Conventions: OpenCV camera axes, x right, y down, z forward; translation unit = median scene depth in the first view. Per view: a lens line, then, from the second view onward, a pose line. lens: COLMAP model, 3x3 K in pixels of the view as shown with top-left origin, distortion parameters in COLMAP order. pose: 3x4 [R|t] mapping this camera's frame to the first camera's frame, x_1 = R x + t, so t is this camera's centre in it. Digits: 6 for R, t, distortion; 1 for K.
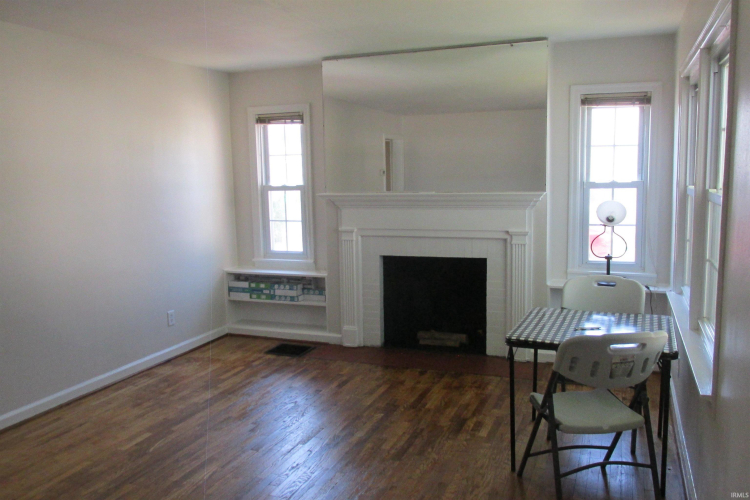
lens RADIAL K [[613.7, 0, 397.8], [0, 613.7, 247.1], [0, 0, 1]] dist [-0.025029, -0.019086]
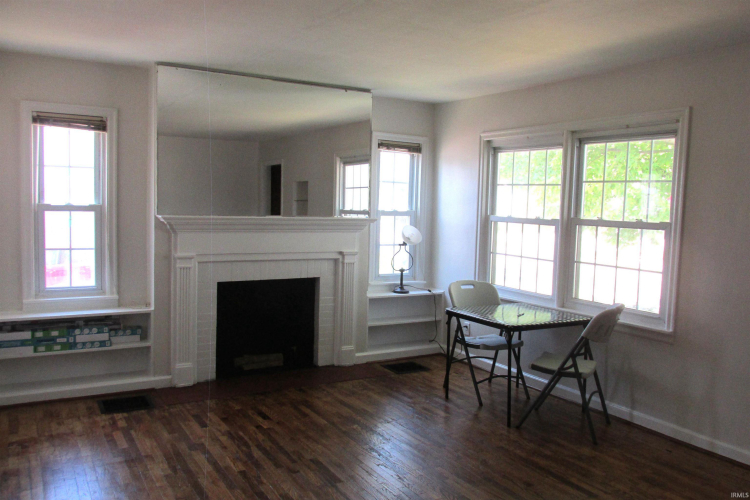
lens RADIAL K [[613.7, 0, 369.4], [0, 613.7, 250.0], [0, 0, 1]] dist [-0.025029, -0.019086]
pose [[0.631519, -0.026748, 0.774899, -0.589456], [0.053171, 0.998546, -0.008865, -0.014642], [-0.773535, 0.046800, 0.632023, 0.212358]]
